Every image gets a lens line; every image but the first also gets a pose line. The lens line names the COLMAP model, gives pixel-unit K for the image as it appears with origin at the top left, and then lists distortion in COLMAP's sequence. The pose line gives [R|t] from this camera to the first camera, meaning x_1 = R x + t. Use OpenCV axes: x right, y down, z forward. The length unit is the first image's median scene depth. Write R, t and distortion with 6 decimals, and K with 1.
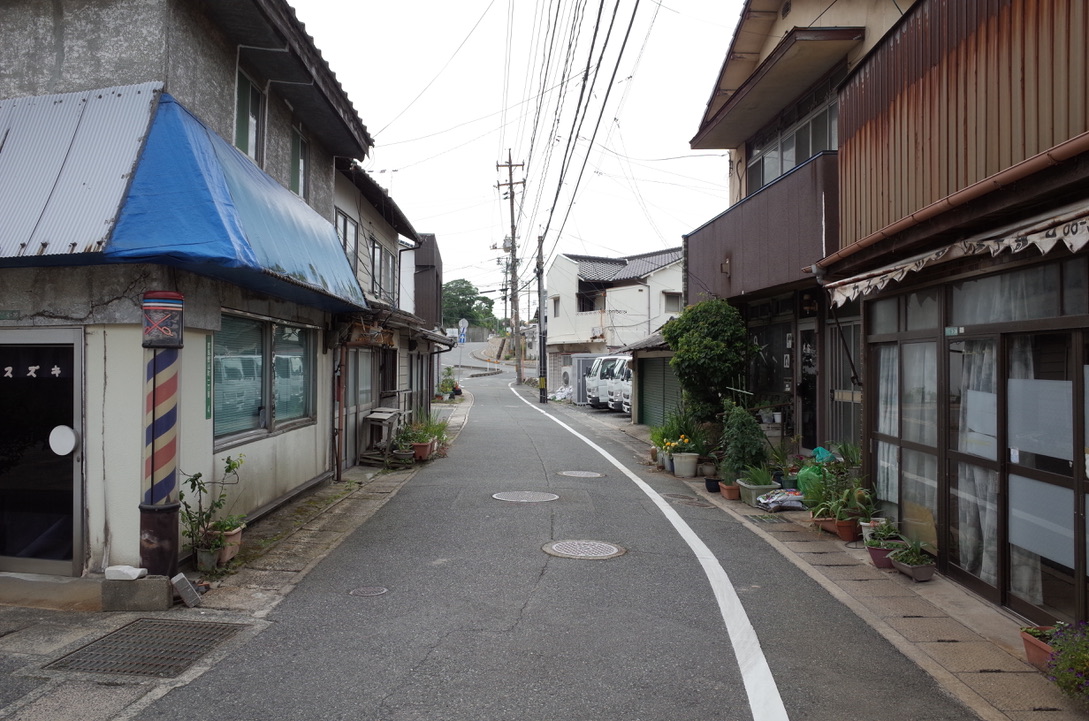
lens RADIAL K [[851.7, 0, 544.5], [0, 851.7, 360.5], [0, 0, 1]] dist [-0.064530, 0.058443]
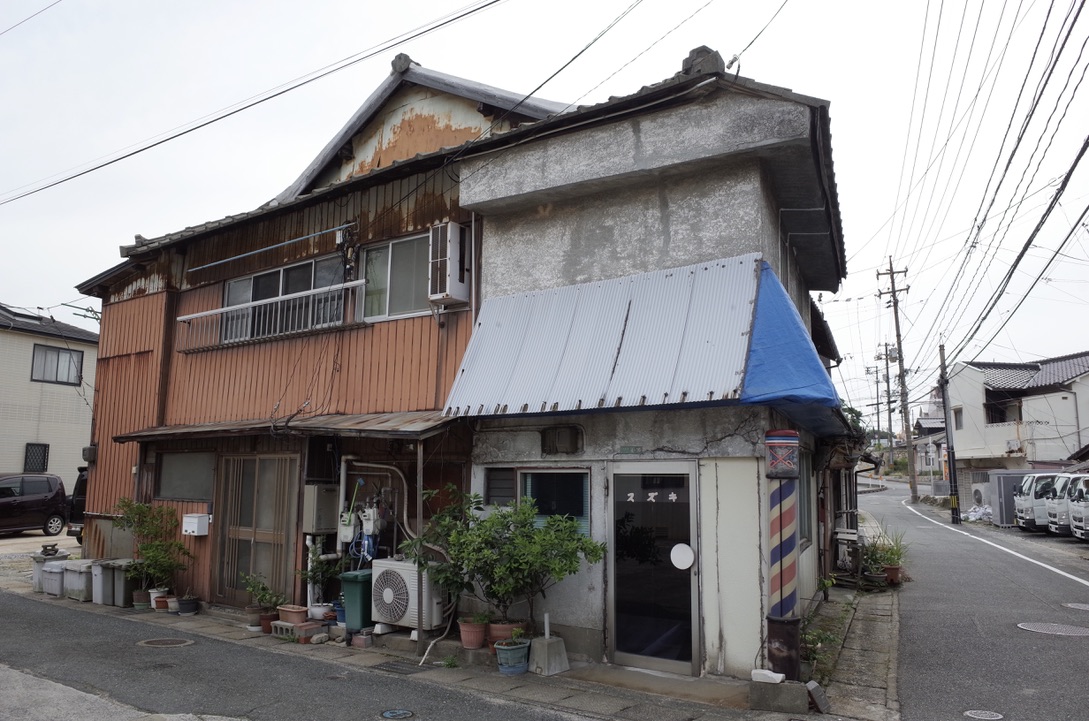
lens RADIAL K [[851.7, 0, 544.5], [0, 851.7, 360.5], [0, 0, 1]] dist [-0.064530, 0.058443]
pose [[0.914476, -0.052555, -0.401214, -0.250698], [-0.001959, 0.990943, -0.134269, -0.016949], [0.404636, 0.123571, 0.906090, -0.187931]]
